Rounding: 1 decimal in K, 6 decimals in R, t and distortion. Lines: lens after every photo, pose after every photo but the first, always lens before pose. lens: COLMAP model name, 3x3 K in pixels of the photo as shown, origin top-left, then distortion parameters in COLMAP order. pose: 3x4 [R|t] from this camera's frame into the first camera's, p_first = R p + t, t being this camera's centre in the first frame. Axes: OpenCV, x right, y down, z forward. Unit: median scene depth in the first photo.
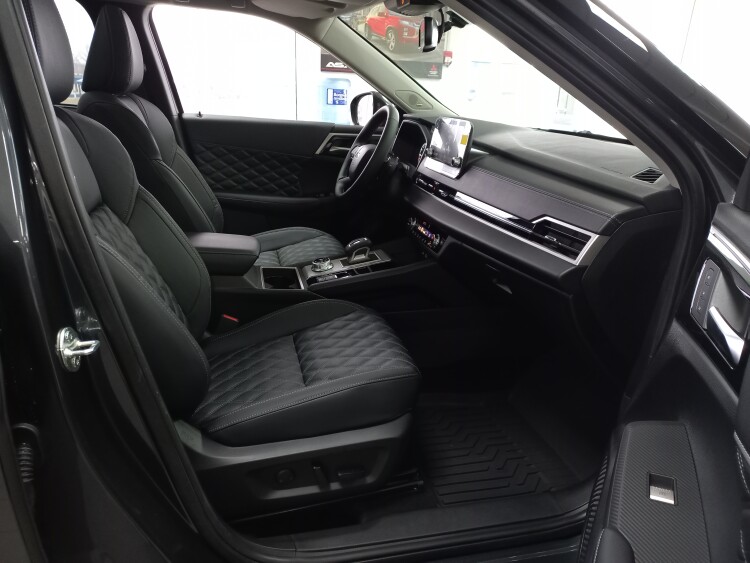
lens RADIAL K [[538.4, 0, 375.6], [0, 538.4, 281.7], [0, 0, 1]] dist [0.054776, -0.032294]
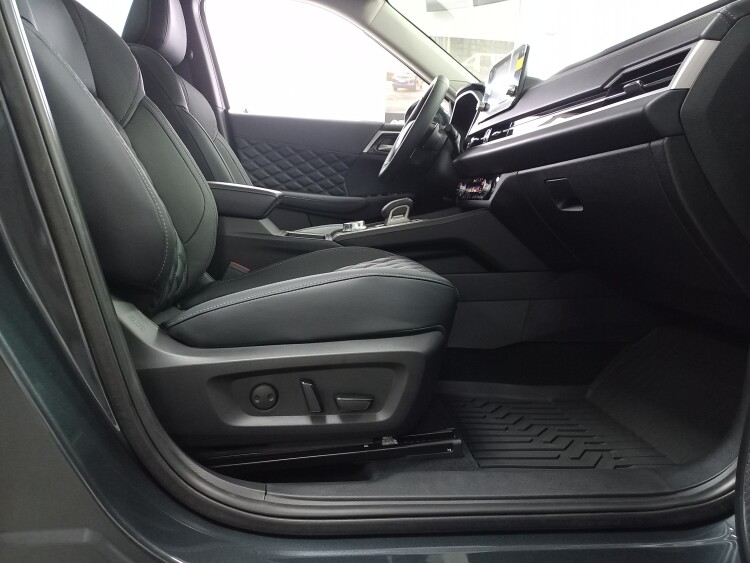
lens RADIAL K [[538.4, 0, 375.8], [0, 538.4, 281.5], [0, 0, 1]] dist [0.054776, -0.032294]
pose [[0.991012, 0.006807, -0.133602, 0.054742], [-0.032062, 0.981683, -0.187806, 0.233142], [0.129876, 0.190401, 0.973077, 0.193041]]
